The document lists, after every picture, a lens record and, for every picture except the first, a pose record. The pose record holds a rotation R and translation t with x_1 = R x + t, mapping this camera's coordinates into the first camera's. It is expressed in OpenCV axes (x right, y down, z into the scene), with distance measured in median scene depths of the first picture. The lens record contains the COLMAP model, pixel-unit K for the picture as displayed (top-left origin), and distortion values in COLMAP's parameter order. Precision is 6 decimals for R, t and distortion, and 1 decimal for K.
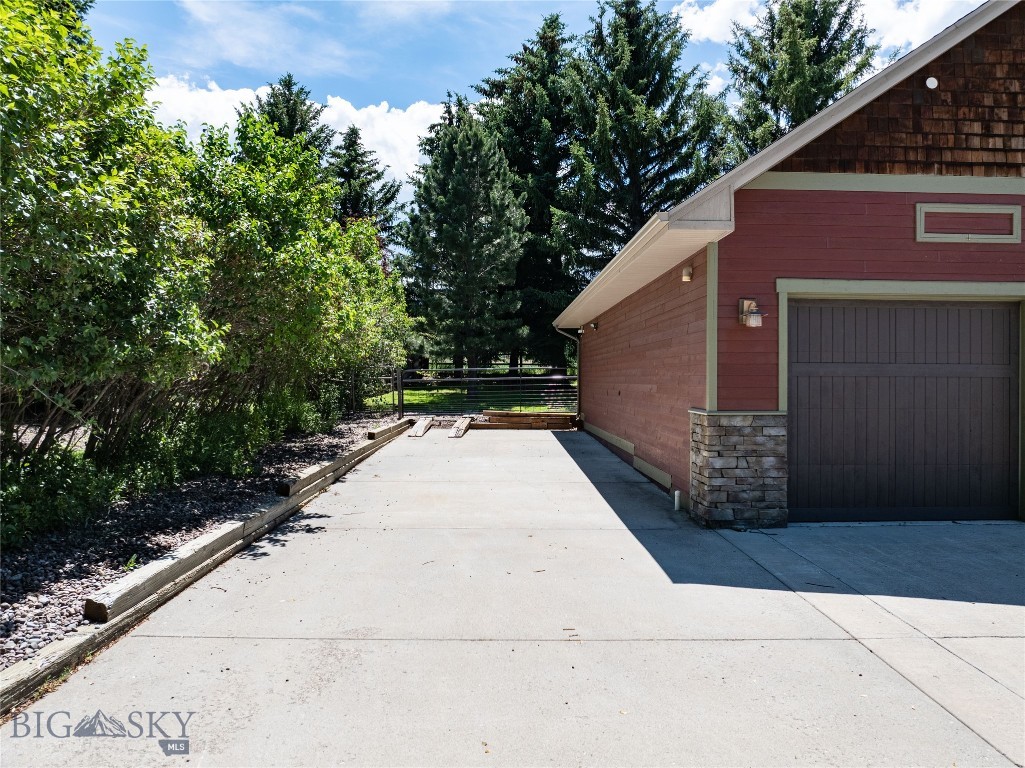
lens RADIAL K [[733.0, 0, 512.5], [0, 733.0, 384.0], [0, 0, 1]] dist [-0.031593, 0.001399]
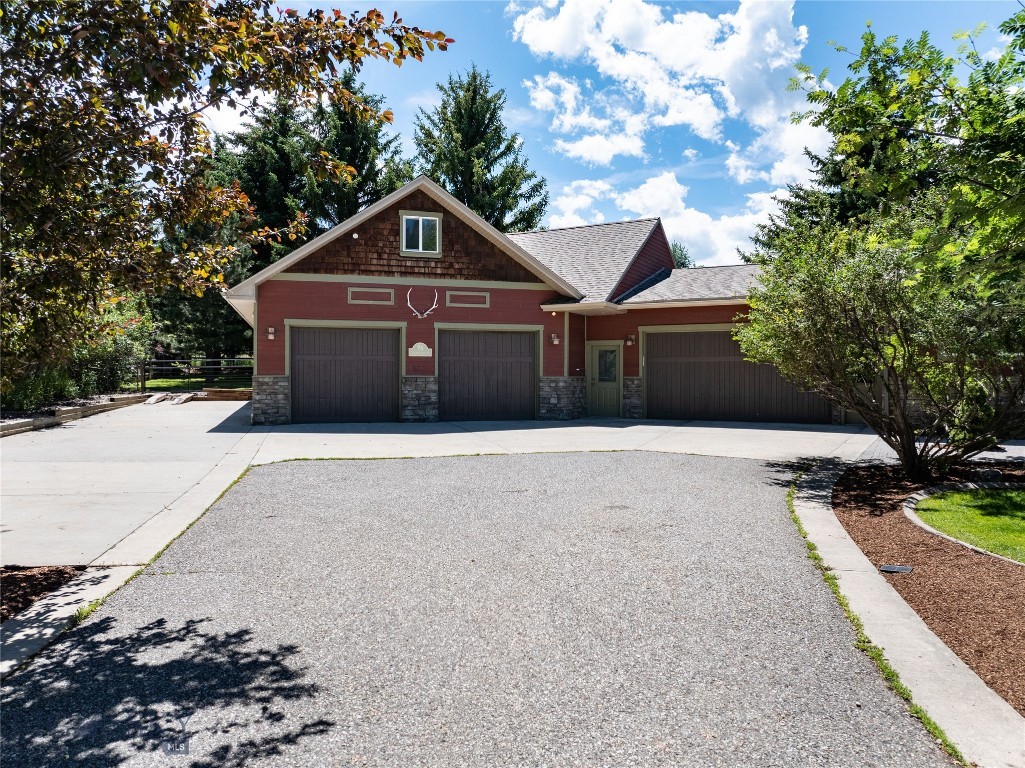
lens RADIAL K [[738.6, 0, 512.5], [0, 738.6, 384.0], [0, 0, 1]] dist [-0.039585, -0.004400]
pose [[0.966875, -0.001888, 0.255242, 0.451619], [0.001124, 0.999994, 0.003137, 0.057092], [-0.255246, -0.002746, 0.966872, -1.418067]]
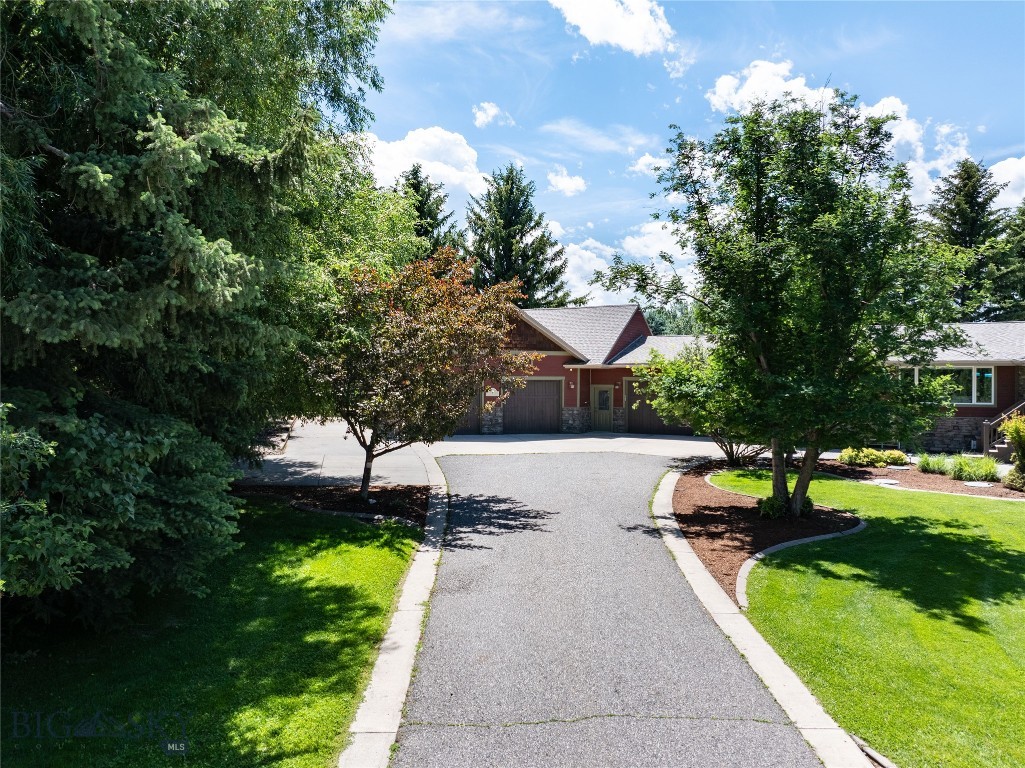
lens RADIAL K [[738.6, 0, 512.5], [0, 738.6, 384.0], [0, 0, 1]] dist [-0.039585, -0.004400]
pose [[0.972416, 0.003193, 0.233230, -0.072737], [-0.002783, 0.999994, -0.002089, -0.084542], [-0.233235, 0.001382, 0.972419, -3.027167]]
